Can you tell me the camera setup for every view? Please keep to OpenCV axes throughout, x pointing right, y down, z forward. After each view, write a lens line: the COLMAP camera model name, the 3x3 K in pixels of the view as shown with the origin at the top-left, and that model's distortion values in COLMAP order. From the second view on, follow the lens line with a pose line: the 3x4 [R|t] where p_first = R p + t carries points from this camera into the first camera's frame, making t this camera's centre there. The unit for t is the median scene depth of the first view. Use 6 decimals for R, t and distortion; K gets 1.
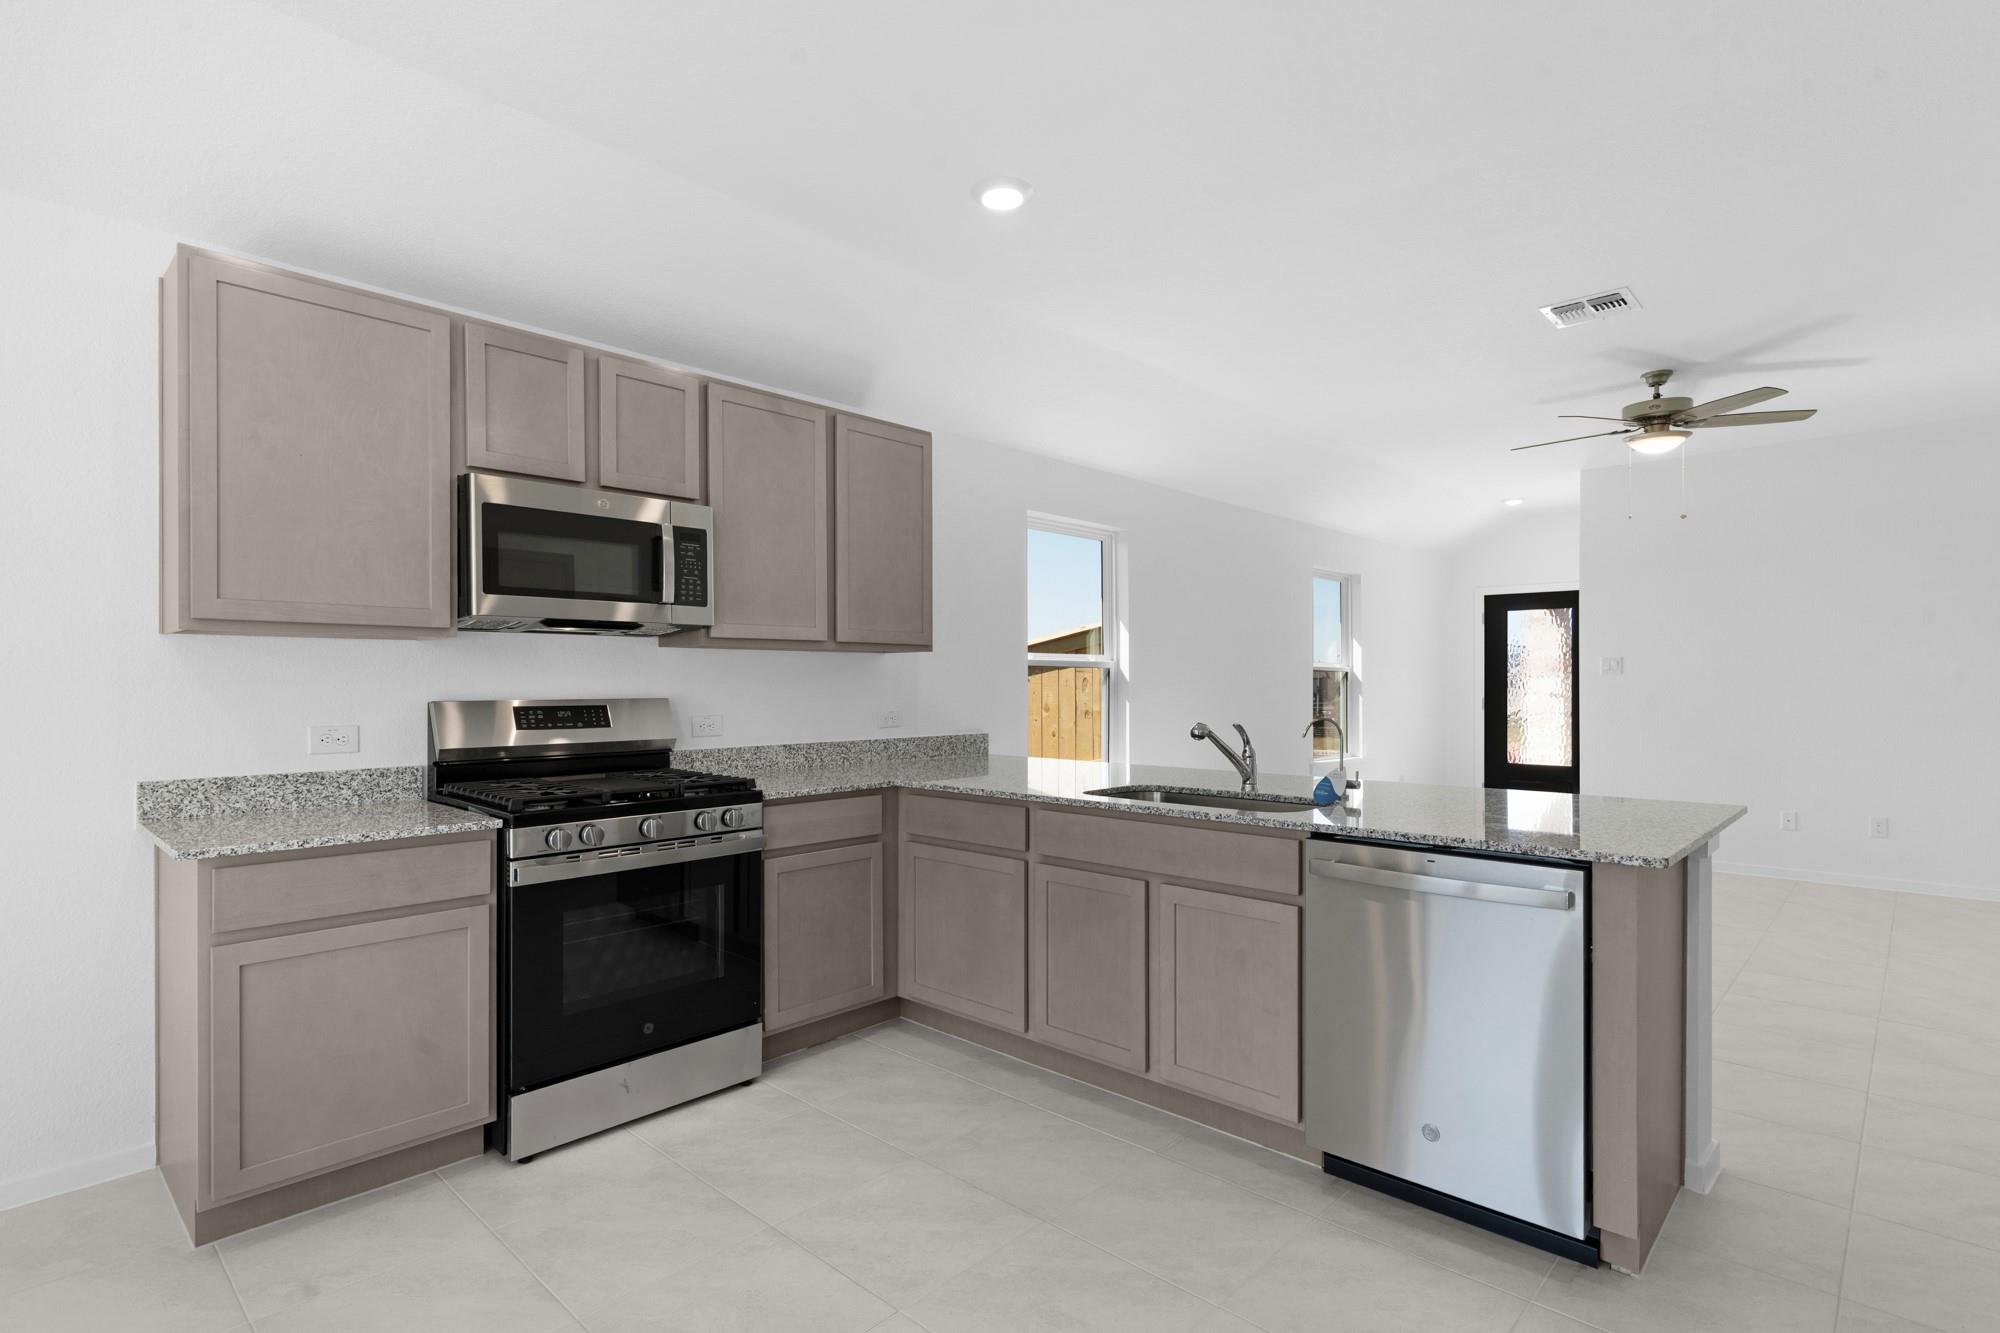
lens RADIAL K [[978.7, 0, 983.3], [0, 978.7, 681.3], [0, 0, 1]] dist [0.003300, 0.000959]
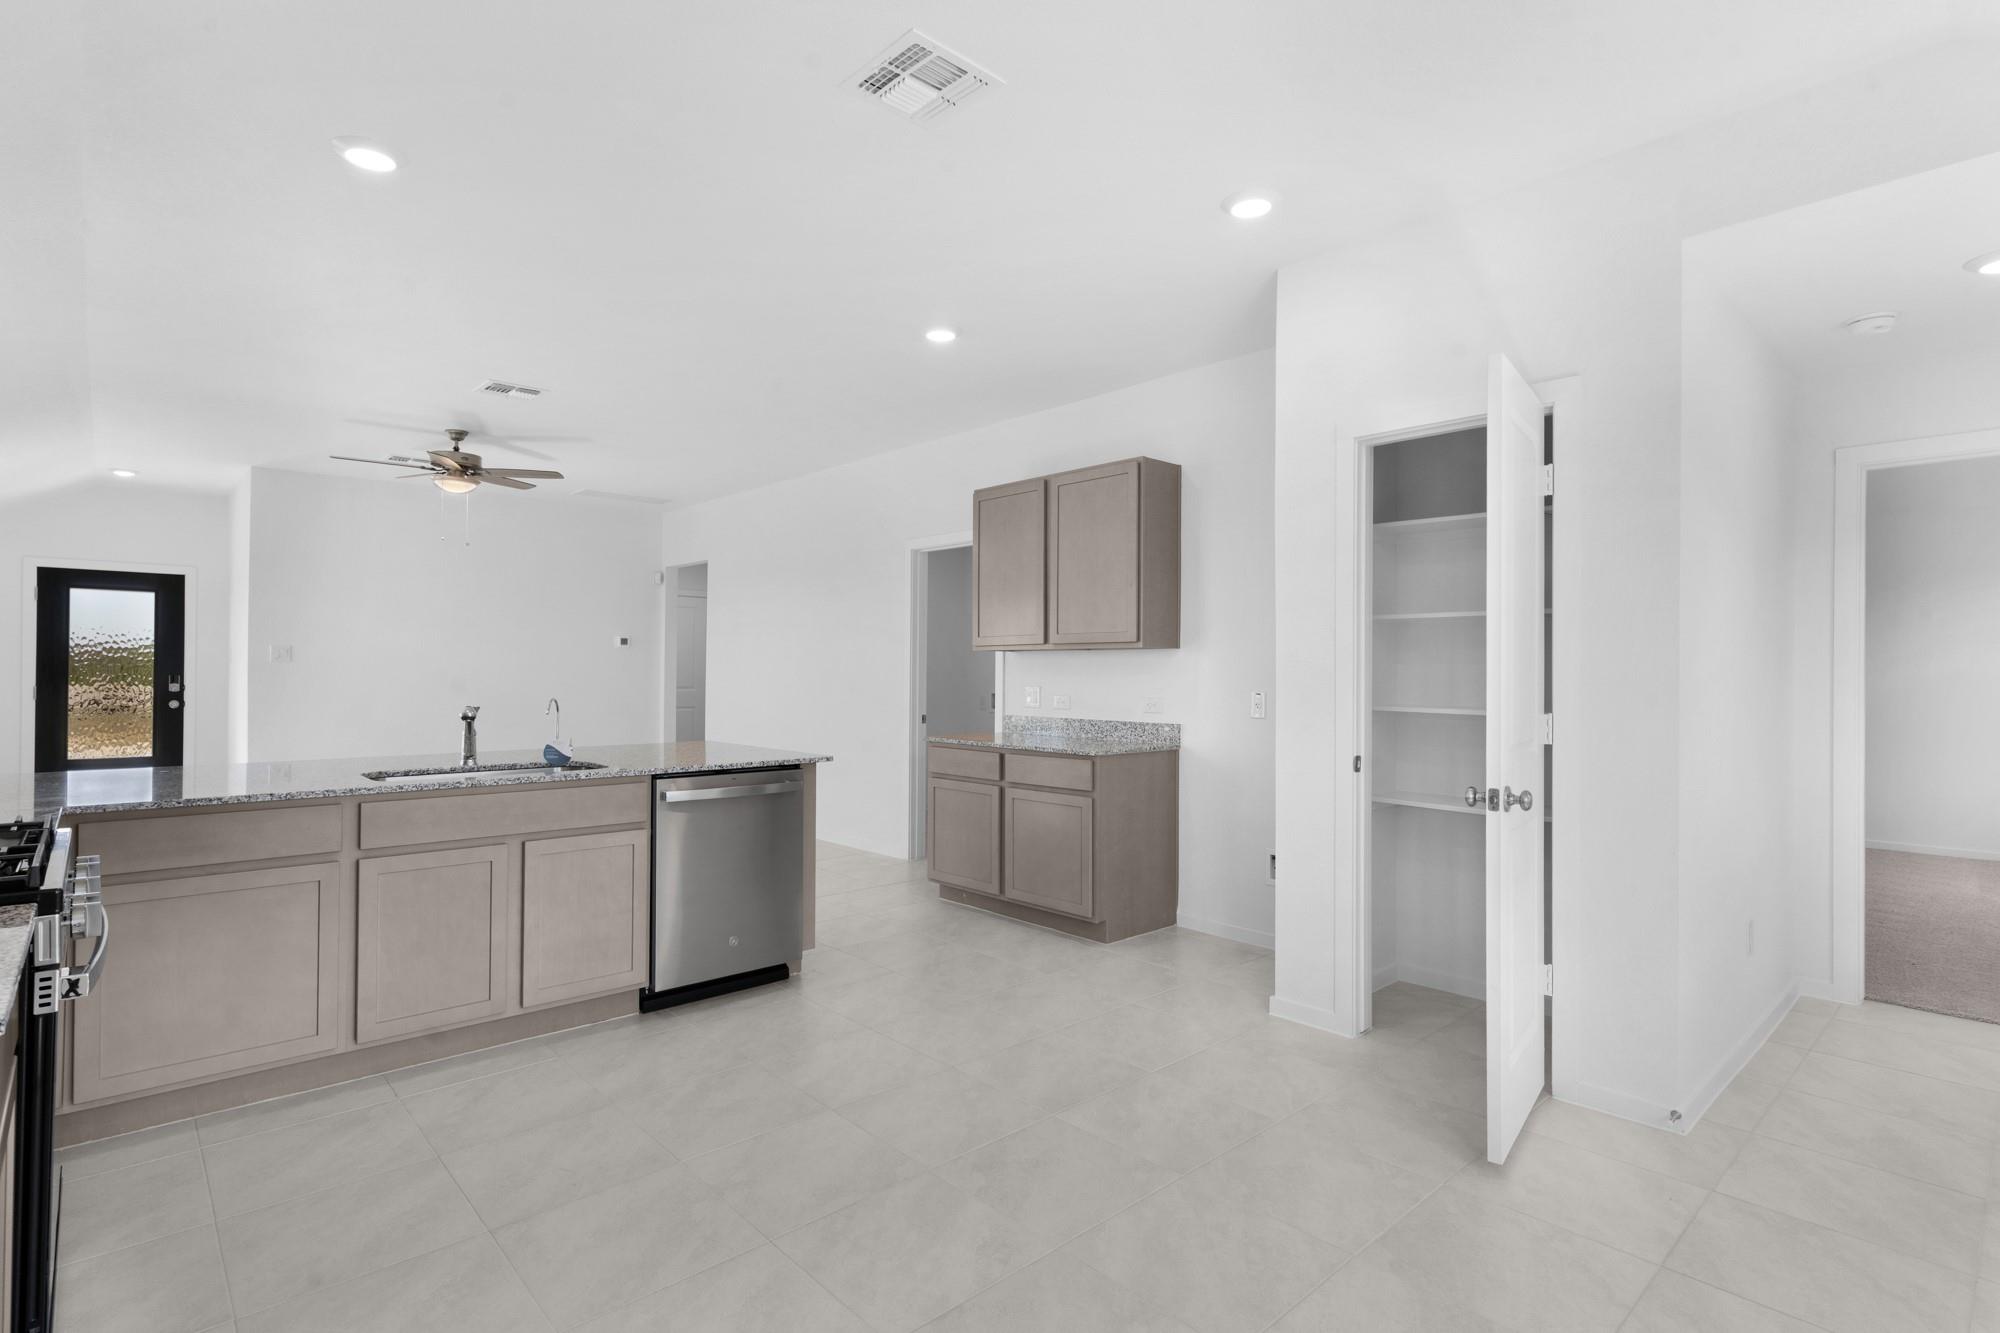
lens RADIAL K [[978.7, 0, 994.6], [0, 978.7, 662.7], [0, 0, 1]] dist [0.003300, 0.000959]
pose [[0.066275, 0.009776, 0.997753, -0.554240], [-0.005028, 0.999943, -0.009463, -0.000680], [-0.997789, -0.004389, 0.066321, 0.208167]]
